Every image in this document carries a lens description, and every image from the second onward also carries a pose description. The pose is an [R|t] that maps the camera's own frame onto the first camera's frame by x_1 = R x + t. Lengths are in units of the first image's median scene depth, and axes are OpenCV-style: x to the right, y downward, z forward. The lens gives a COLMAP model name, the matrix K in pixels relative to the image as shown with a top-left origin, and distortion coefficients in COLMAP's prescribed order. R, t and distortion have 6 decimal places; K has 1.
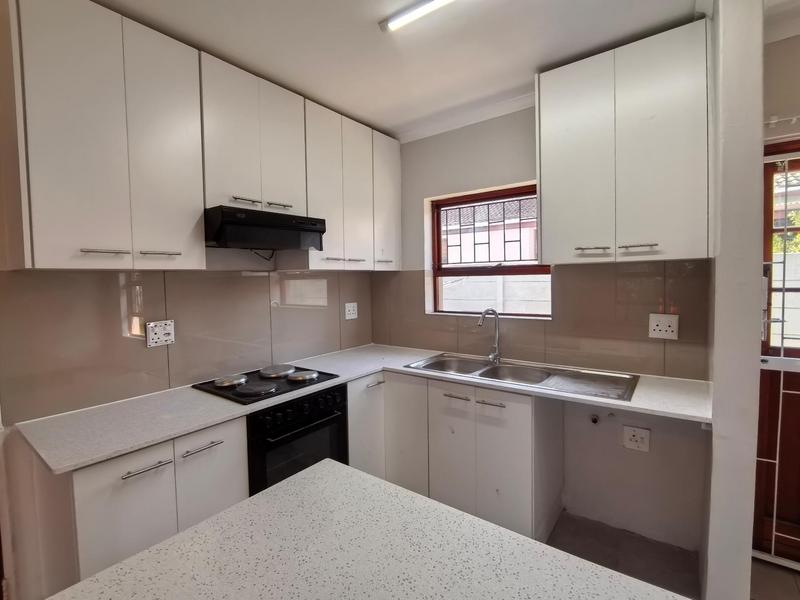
lens RADIAL K [[385.0, 0, 399.0], [0, 385.0, 294.6], [0, 0, 1]] dist [-0.005850, -0.000784]
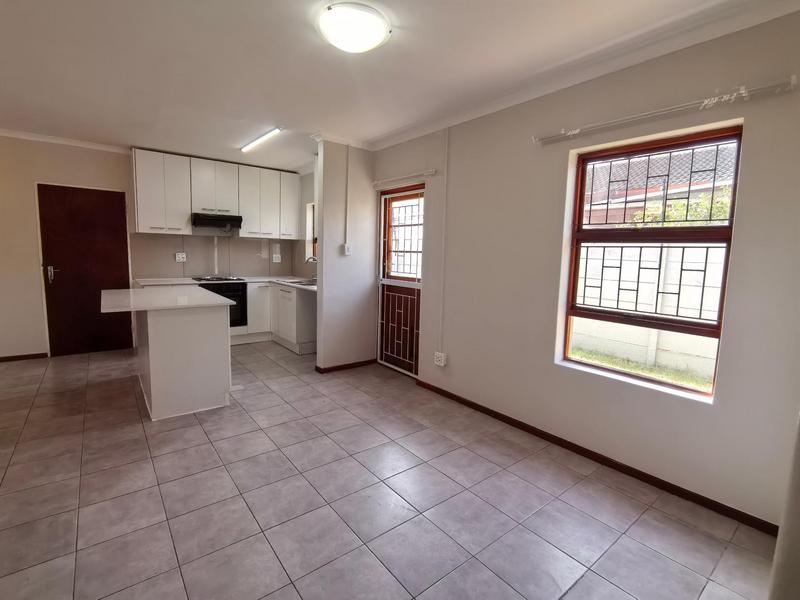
lens RADIAL K [[383.0, 0, 398.4], [0, 383.0, 296.0], [0, 0, 1]] dist [0.001848, 0.000659]
pose [[0.963917, 0.073169, -0.255948, 1.570351], [-0.056031, 0.995710, 0.073630, 0.082837], [0.260238, -0.056632, 0.963882, -1.240774]]
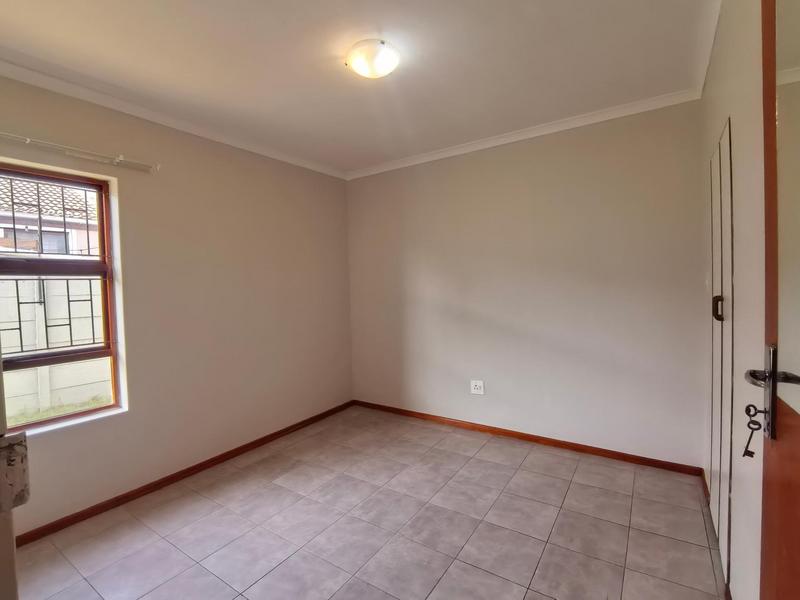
lens RADIAL K [[385.0, 0, 399.0], [0, 385.0, 294.6], [0, 0, 1]] dist [-0.005850, -0.000784]
pose [[-0.059339, -0.013556, 0.998146, 0.863369], [0.068304, 0.997509, 0.017608, 0.070090], [-0.995898, 0.069222, -0.058266, -0.865496]]
